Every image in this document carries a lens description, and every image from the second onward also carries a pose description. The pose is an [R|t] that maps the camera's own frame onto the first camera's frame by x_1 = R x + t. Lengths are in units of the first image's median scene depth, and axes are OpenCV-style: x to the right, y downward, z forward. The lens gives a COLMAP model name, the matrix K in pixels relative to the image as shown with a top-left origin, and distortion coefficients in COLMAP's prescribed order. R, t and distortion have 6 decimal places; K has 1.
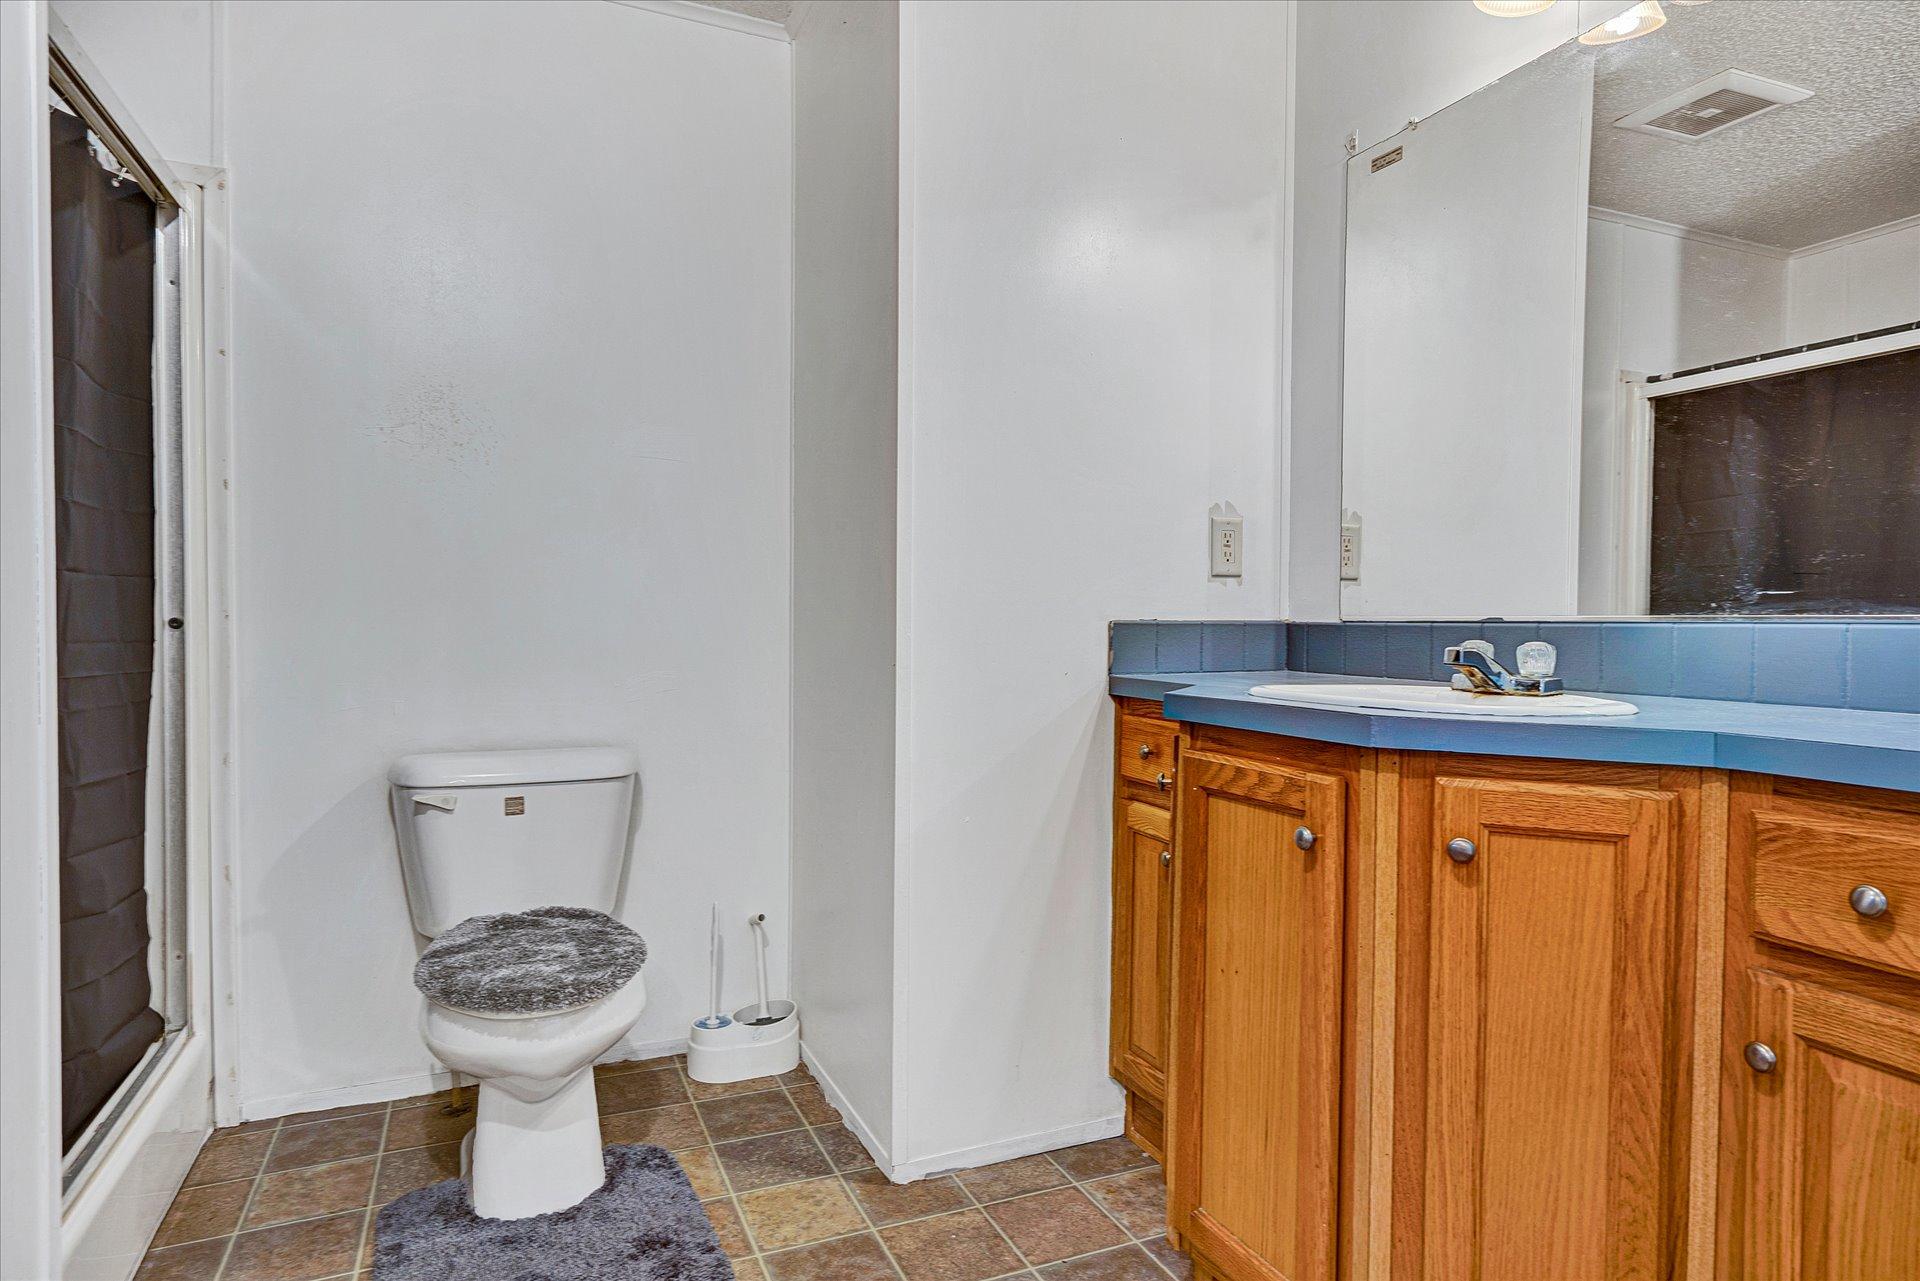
lens RADIAL K [[1116.9, 0, 967.6], [0, 1116.9, 639.4], [0, 0, 1]] dist [0.007509, -0.000901]
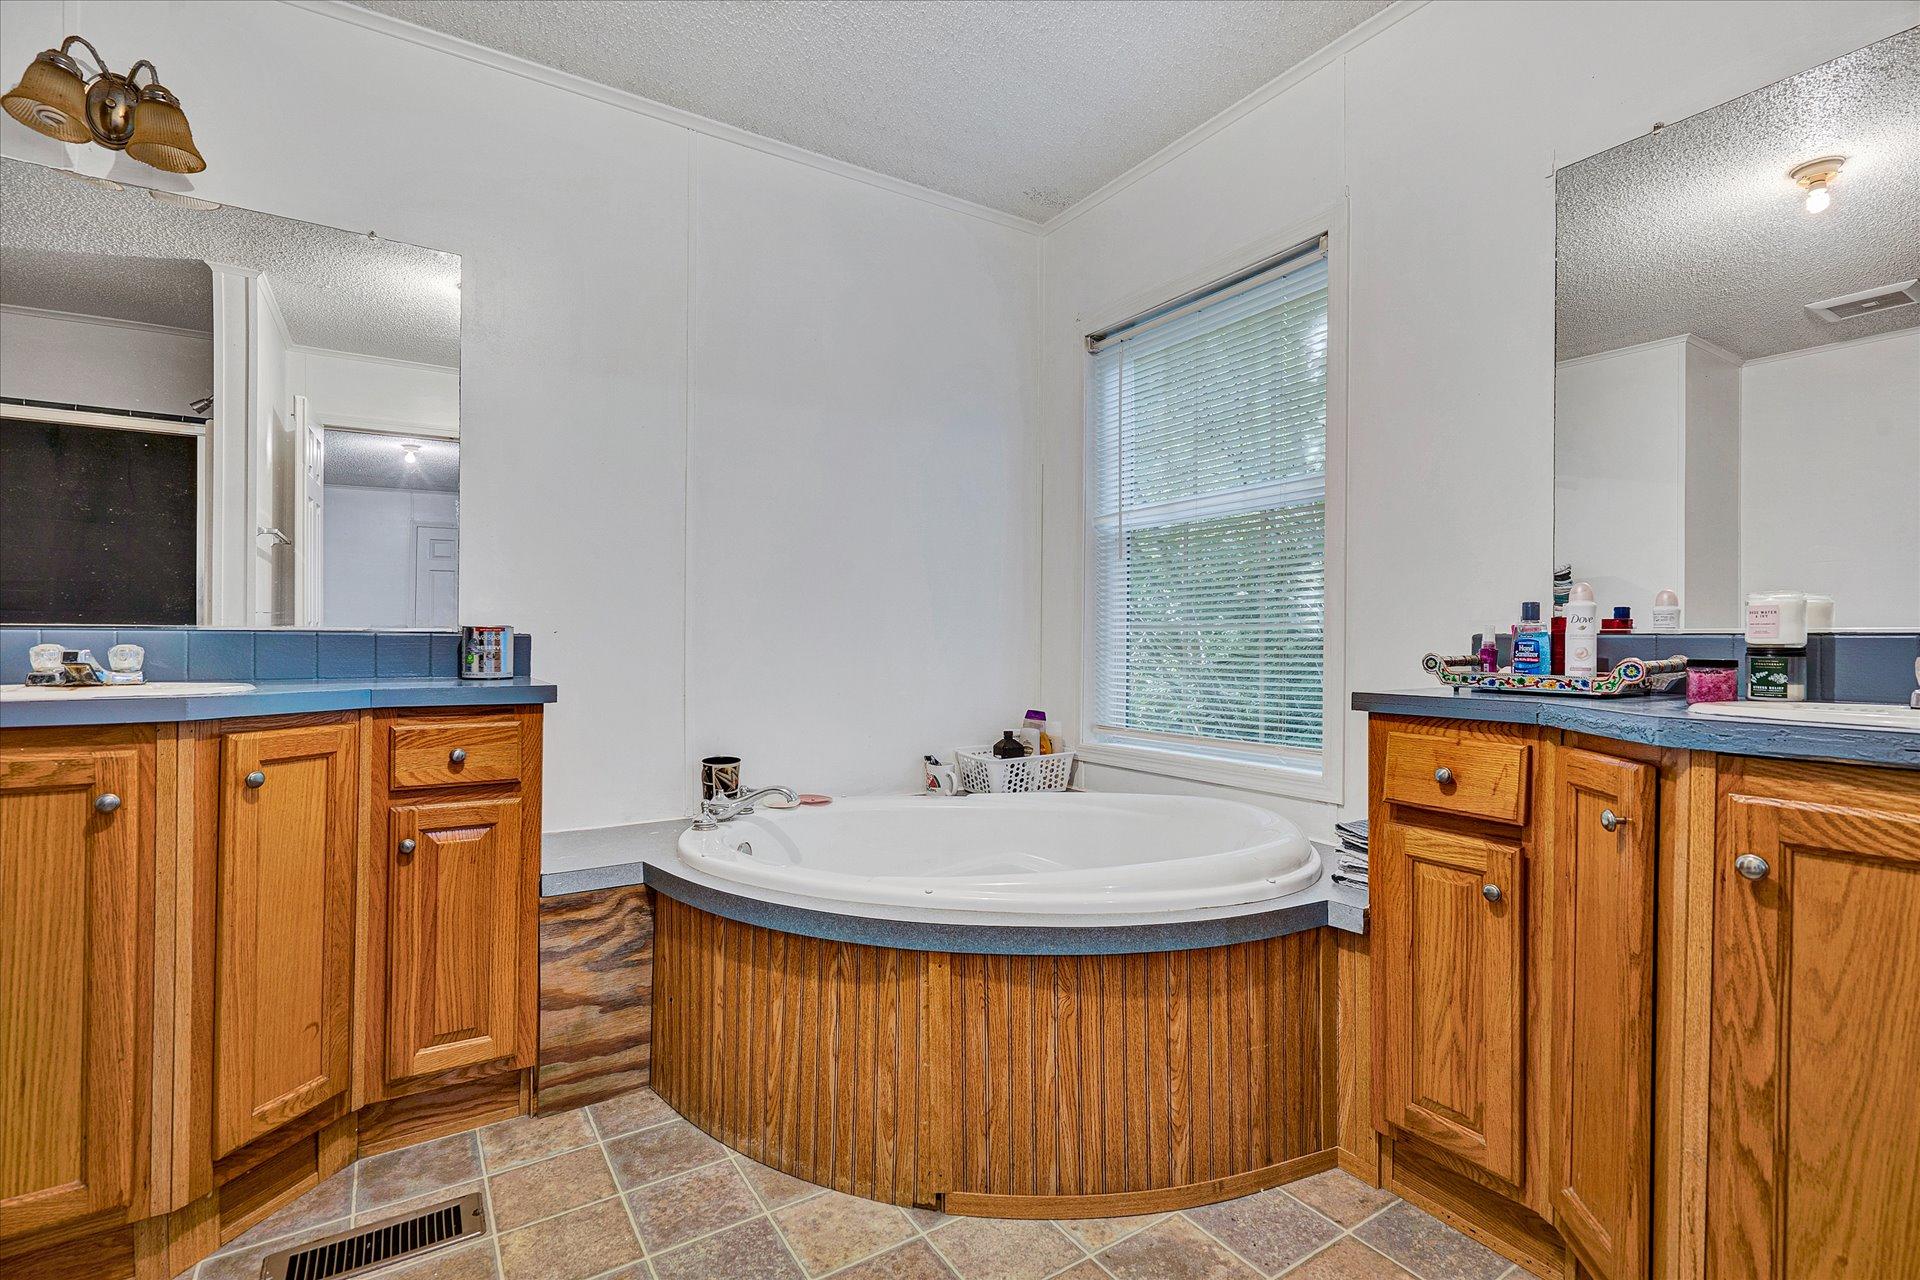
lens RADIAL K [[875.2, 0, 960.0], [0, 875.2, 640.0], [0, 0, 1]] dist [0.000328, 0.000188]
pose [[-0.167202, -0.006328, 0.985902, -0.892053], [0.012691, 0.999883, 0.008570, -0.000247], [-0.985841, 0.013945, -0.167102, 0.244121]]
